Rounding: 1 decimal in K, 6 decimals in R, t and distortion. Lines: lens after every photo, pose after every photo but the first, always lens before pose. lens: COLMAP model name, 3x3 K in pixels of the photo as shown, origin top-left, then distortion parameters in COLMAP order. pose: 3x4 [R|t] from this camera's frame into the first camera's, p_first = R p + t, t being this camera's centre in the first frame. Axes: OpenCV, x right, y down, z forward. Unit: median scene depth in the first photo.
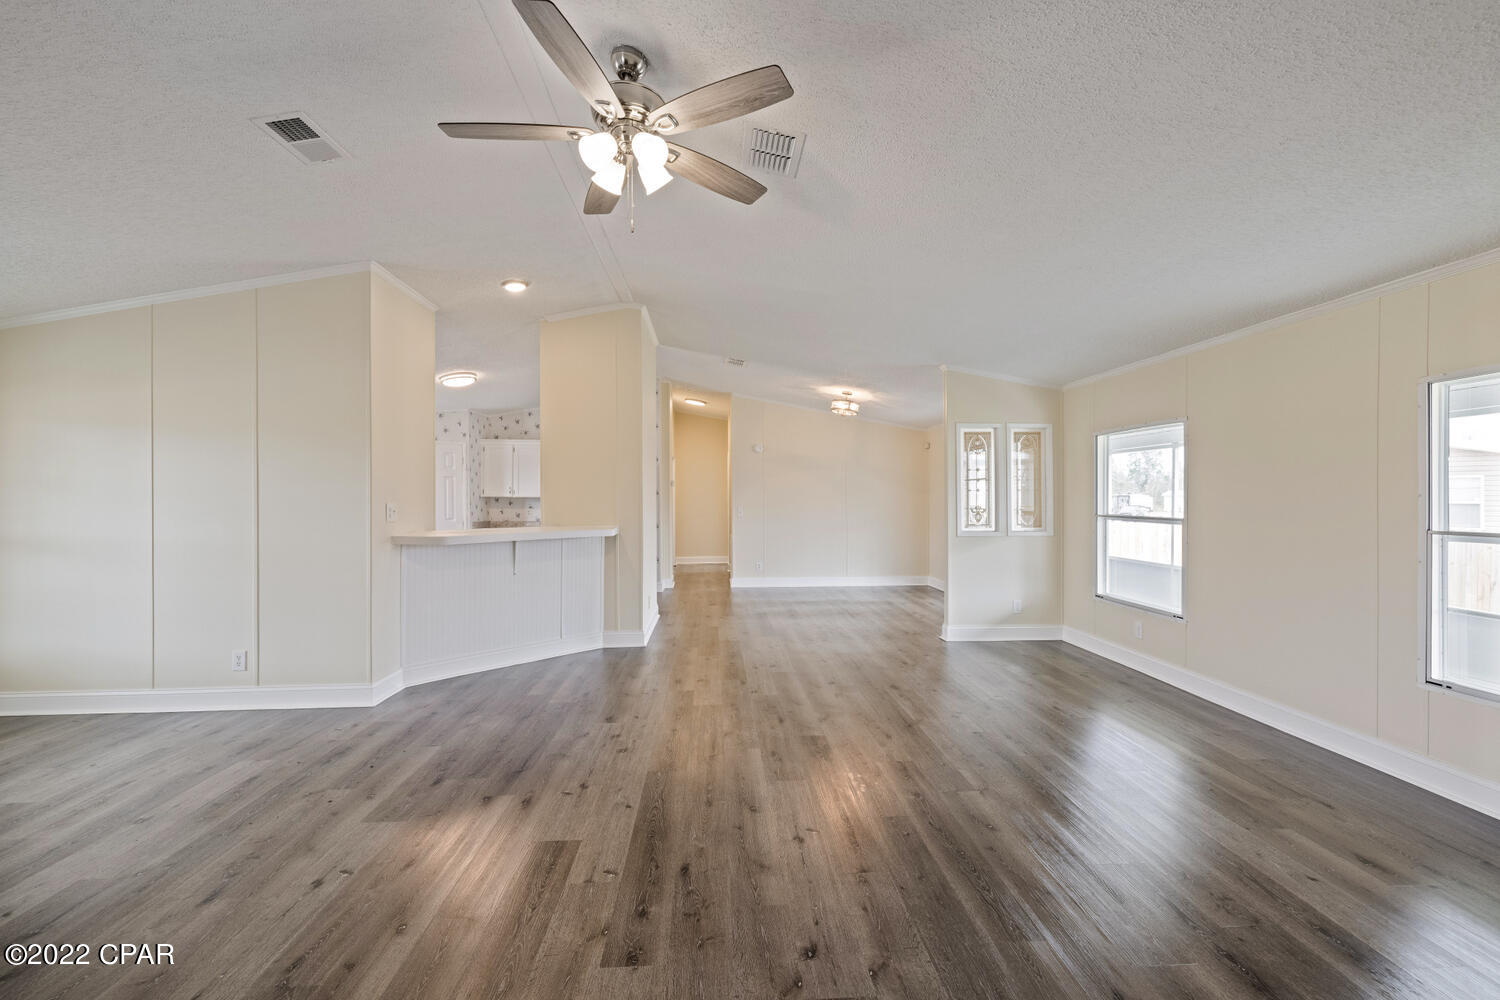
lens RADIAL K [[619.7, 0, 755.4], [0, 619.7, 497.1], [0, 0, 1]] dist [-0.010907, -0.000054]
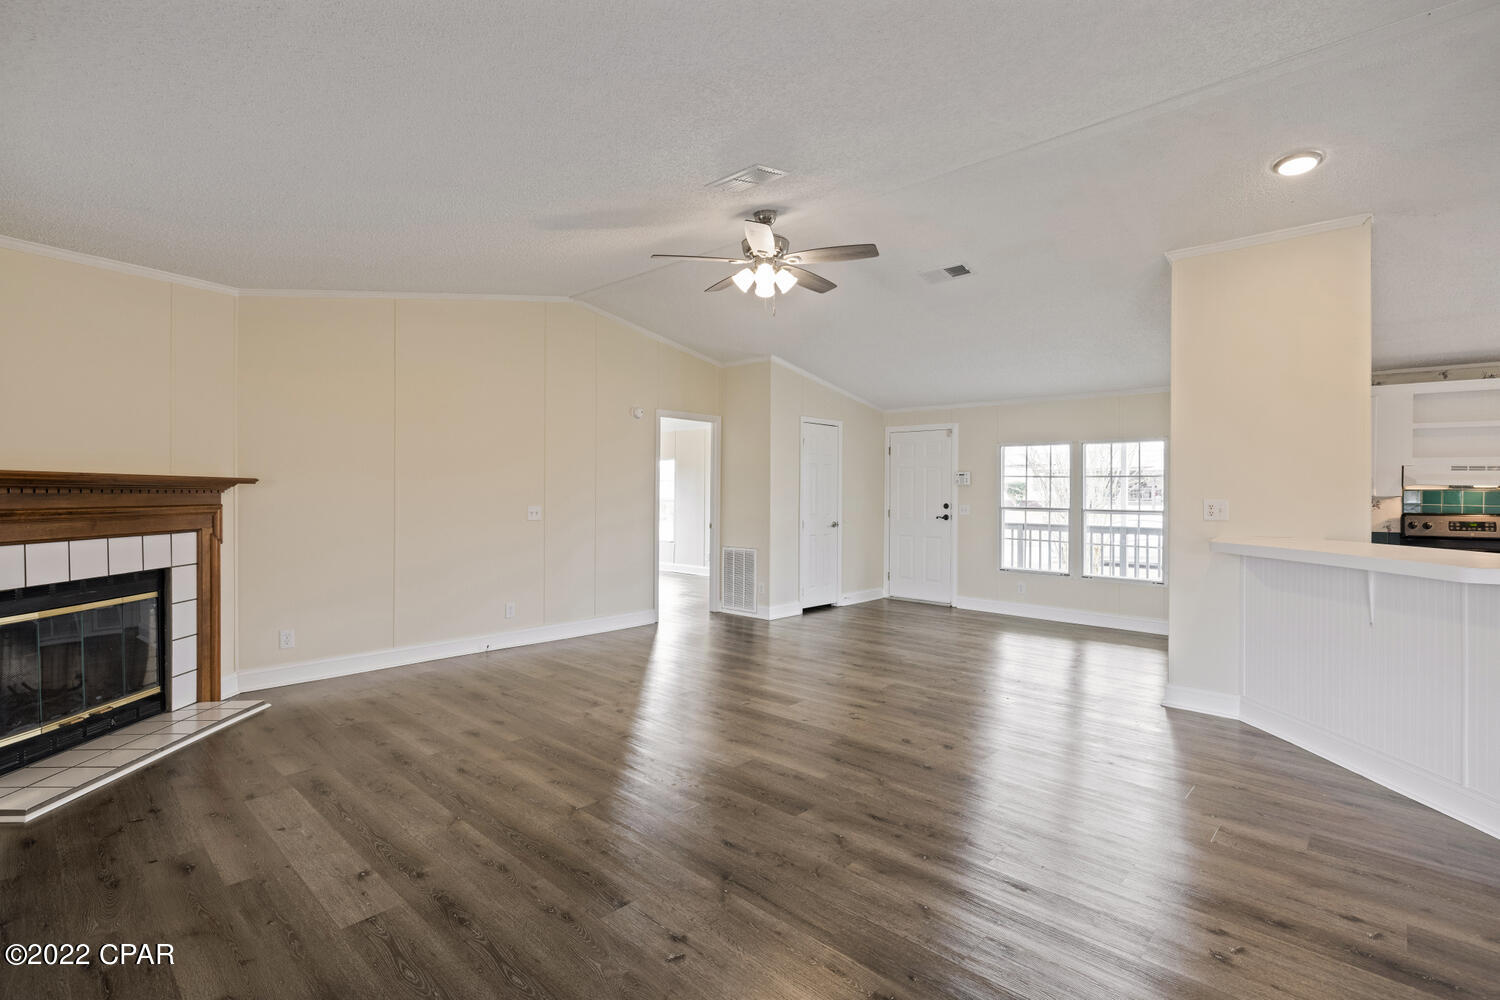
lens RADIAL K [[715.6, 0, 750.1], [0, 715.6, 492.2], [0, 0, 1]] dist [-0.002625, -0.000250]
pose [[-0.735096, -0.003085, -0.677956, 0.677396], [-0.003124, 0.999994, -0.001162, 0.002478], [0.677956, 0.001264, -0.735101, 1.478573]]
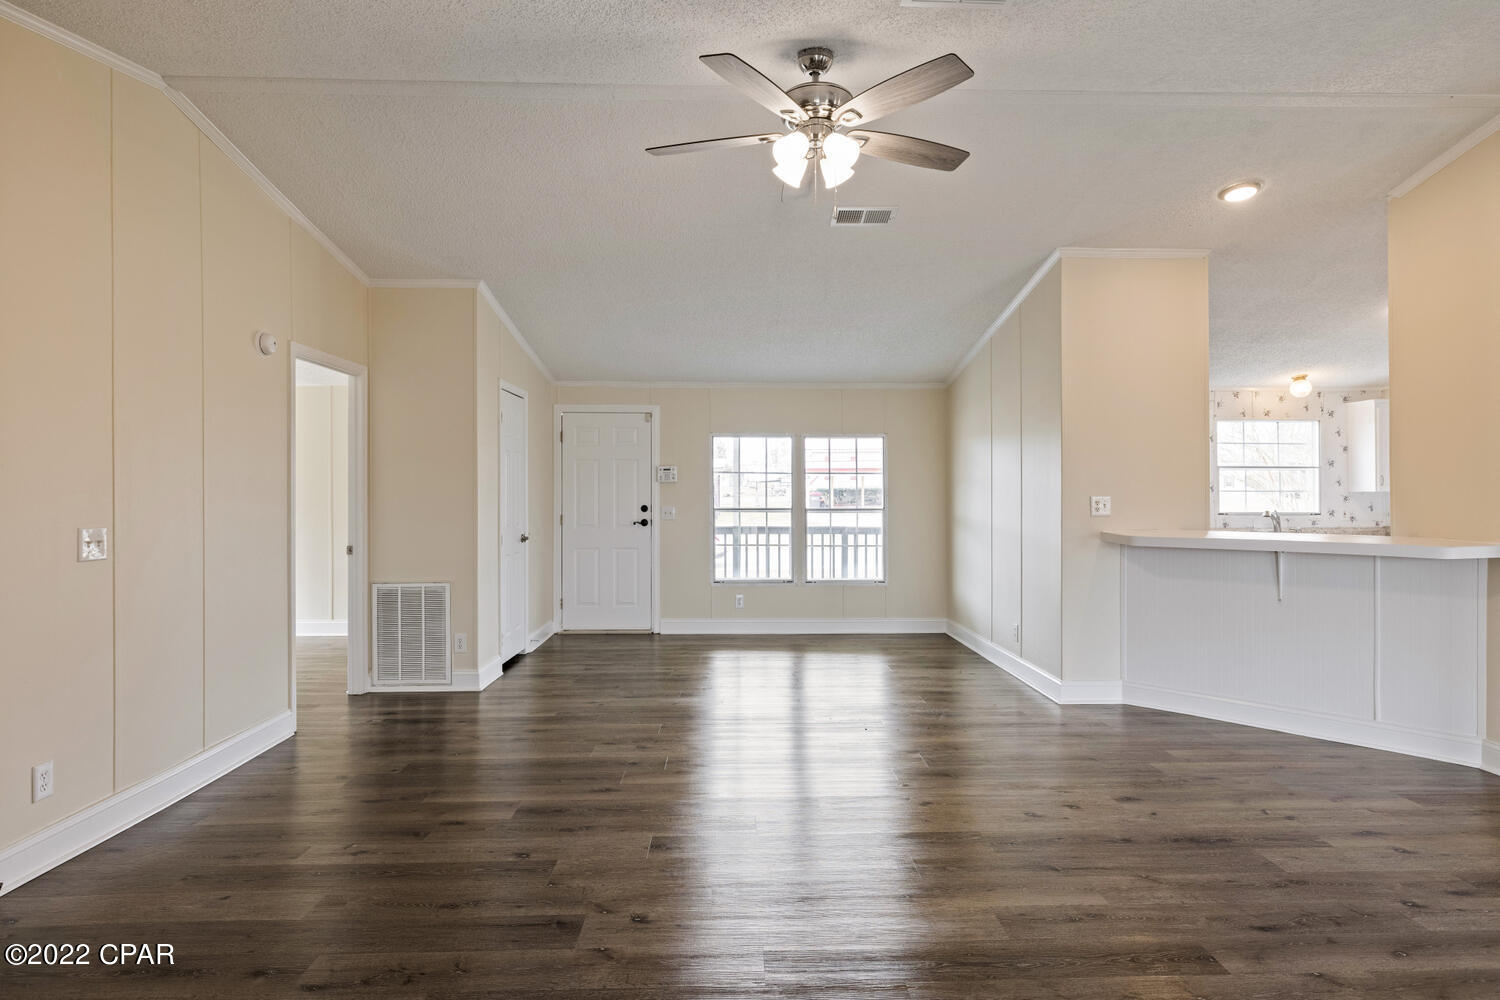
lens RADIAL K [[806.2, 0, 761.3], [0, 806.2, 488.5], [0, 0, 1]] dist [-0.000864, -0.000195]
pose [[-0.034676, -0.004854, -0.999387, 0.711845], [0.004617, 0.999977, -0.005017, 0.002547], [0.999388, -0.004788, -0.034652, 0.609157]]
